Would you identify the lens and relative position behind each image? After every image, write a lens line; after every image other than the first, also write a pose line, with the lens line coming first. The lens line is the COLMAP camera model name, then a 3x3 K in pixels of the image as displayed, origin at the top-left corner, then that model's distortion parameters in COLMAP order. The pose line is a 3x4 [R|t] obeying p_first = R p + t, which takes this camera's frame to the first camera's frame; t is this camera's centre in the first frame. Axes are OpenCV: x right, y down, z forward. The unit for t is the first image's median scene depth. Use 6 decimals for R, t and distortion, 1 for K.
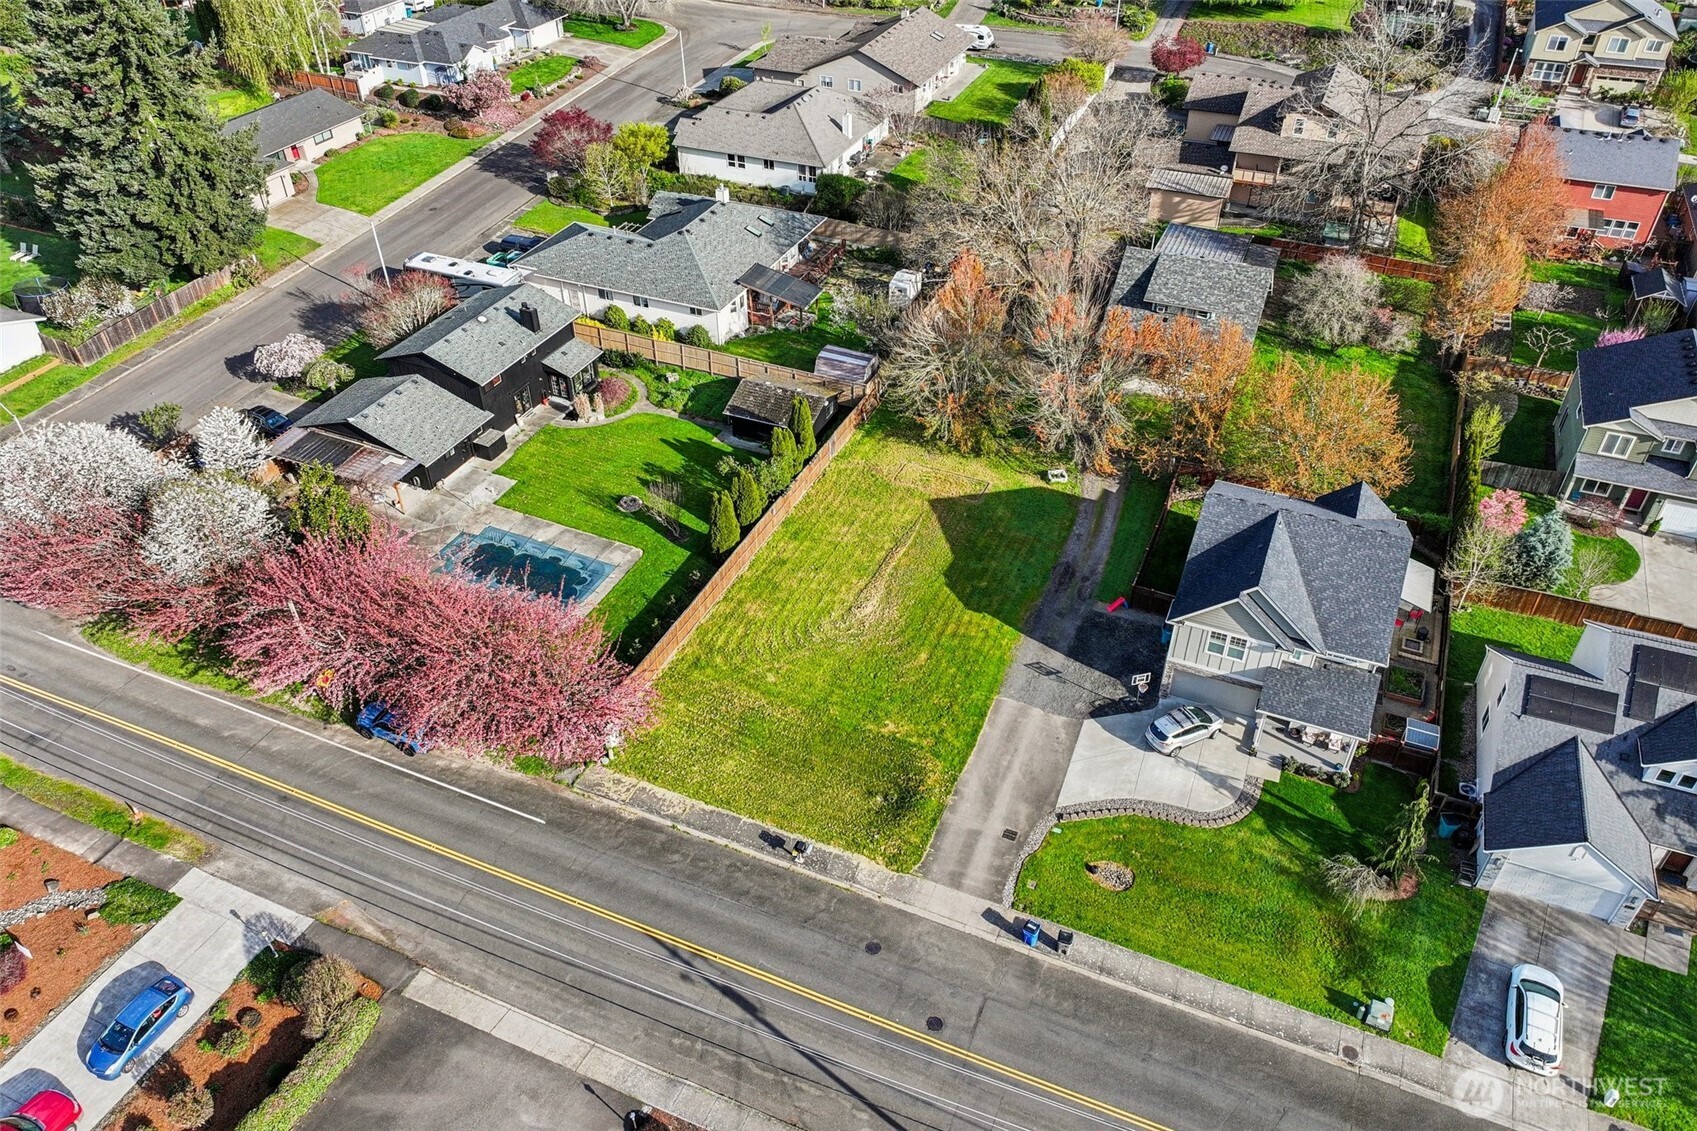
lens RADIAL K [[1197.4, 0, 852.4], [0, 1197.4, 555.1], [0, 0, 1]] dist [0.005598, 0.004169]
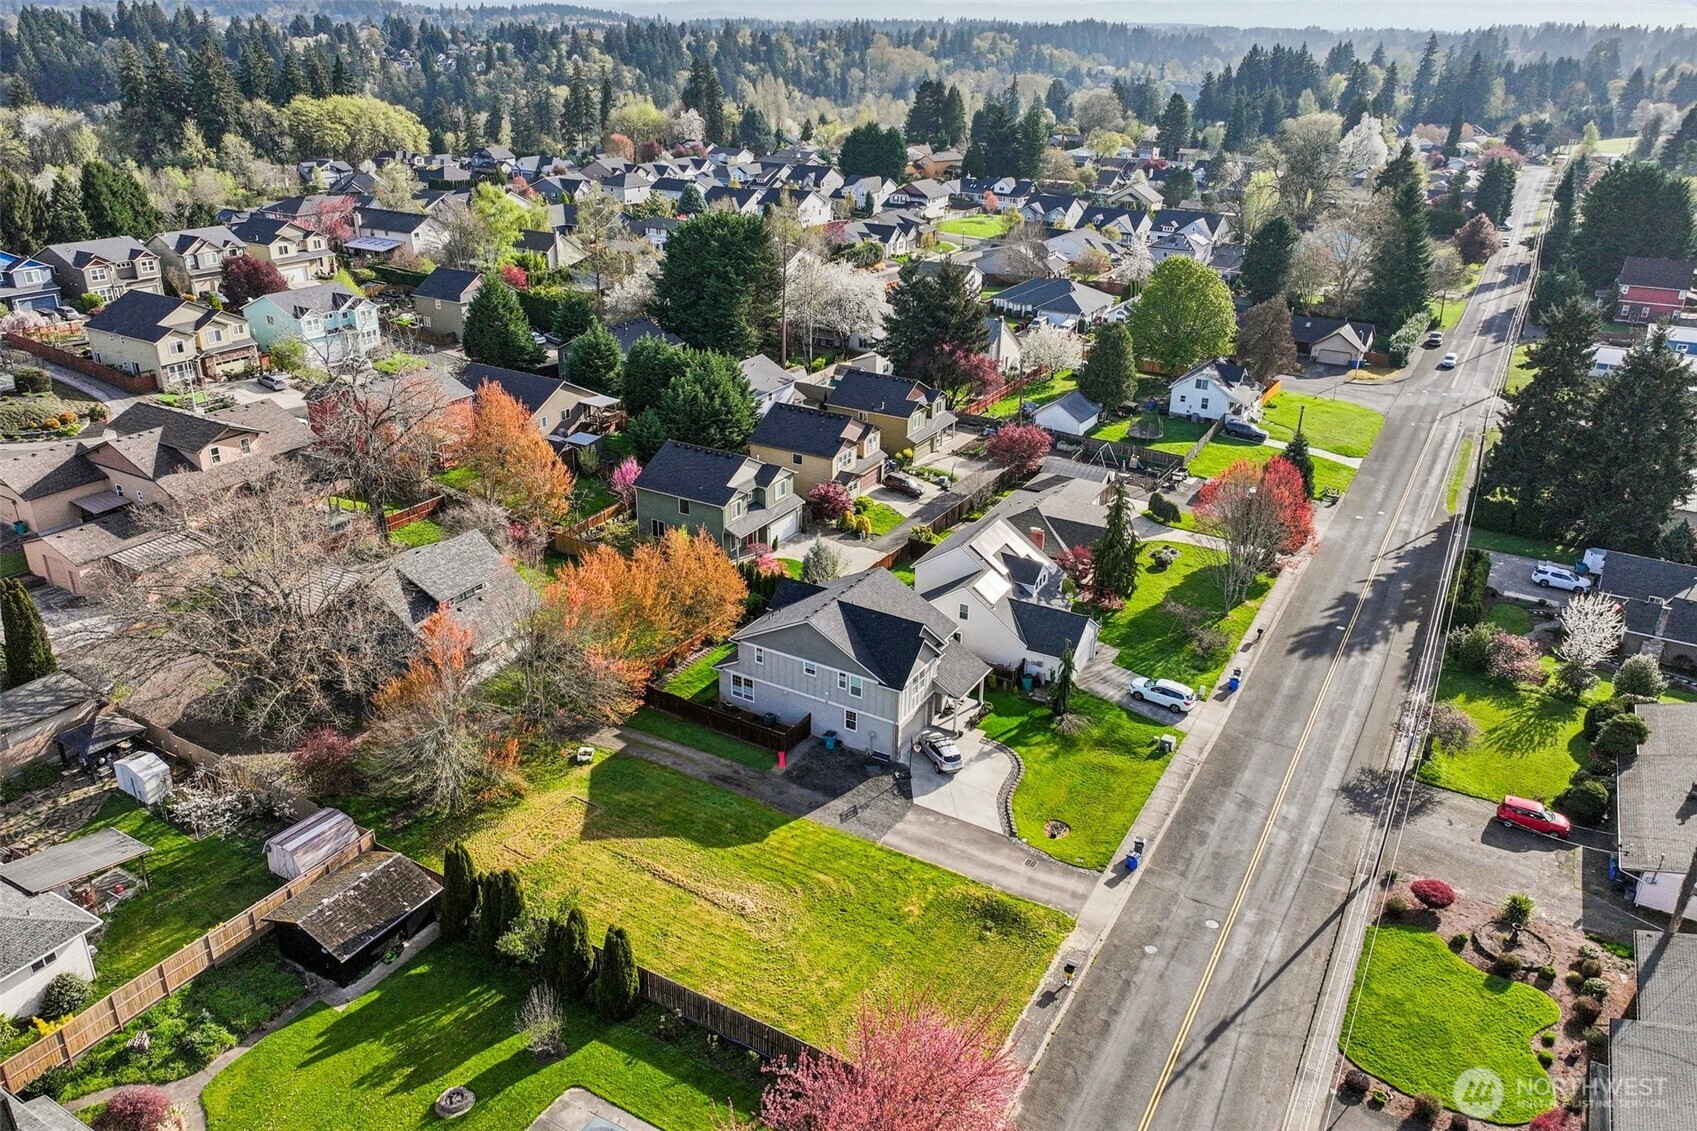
lens RADIAL K [[1222.7, 0, 848.3], [0, 1222.7, 549.0], [0, 0, 1]] dist [0.002749, 0.008145]
pose [[0.114486, -0.385610, 0.915531, -0.645697], [0.595432, 0.764341, 0.247473, -0.307753], [-0.795206, 0.516805, 0.317111, 0.408505]]
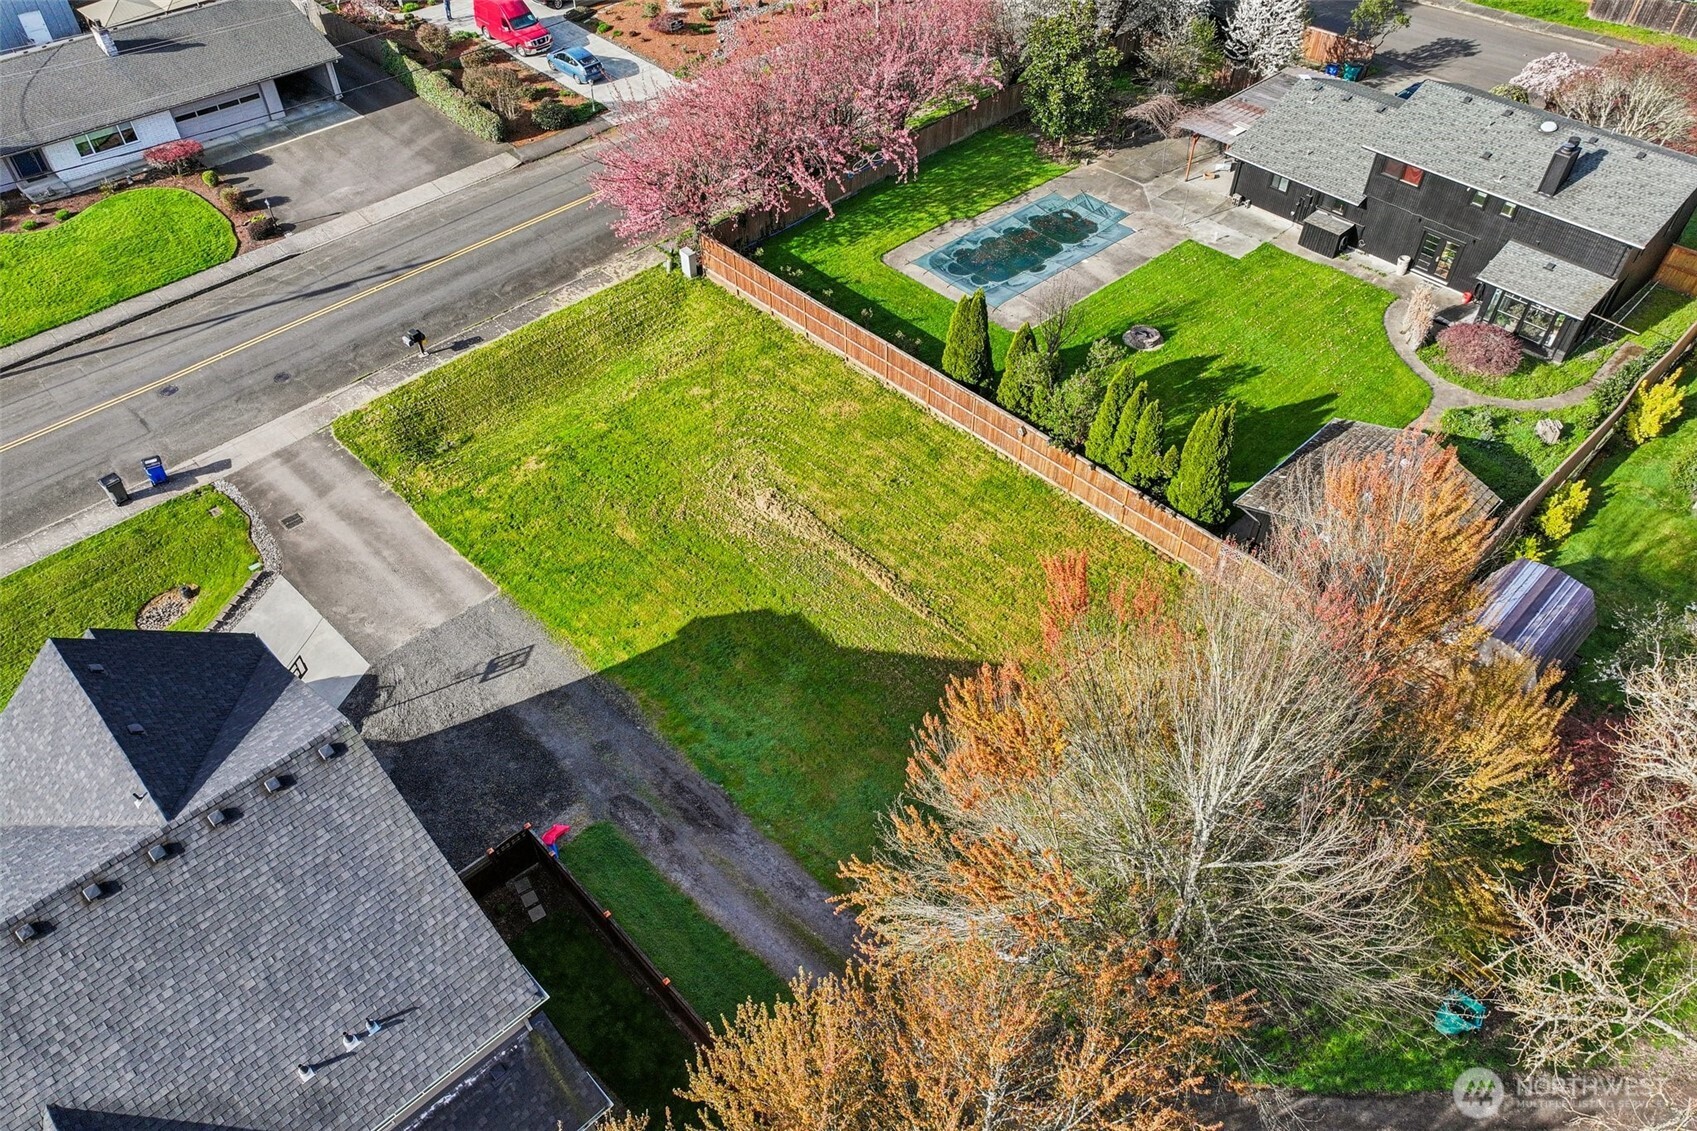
lens RADIAL K [[1197.4, 0, 852.4], [0, 1197.4, 555.1], [0, 0, 1]] dist [0.005598, 0.004169]
pose [[-0.383706, 0.649660, -0.656286, 0.355305], [-0.568144, 0.394185, 0.722378, -0.354450], [0.727998, 0.650046, 0.217849, 0.776106]]
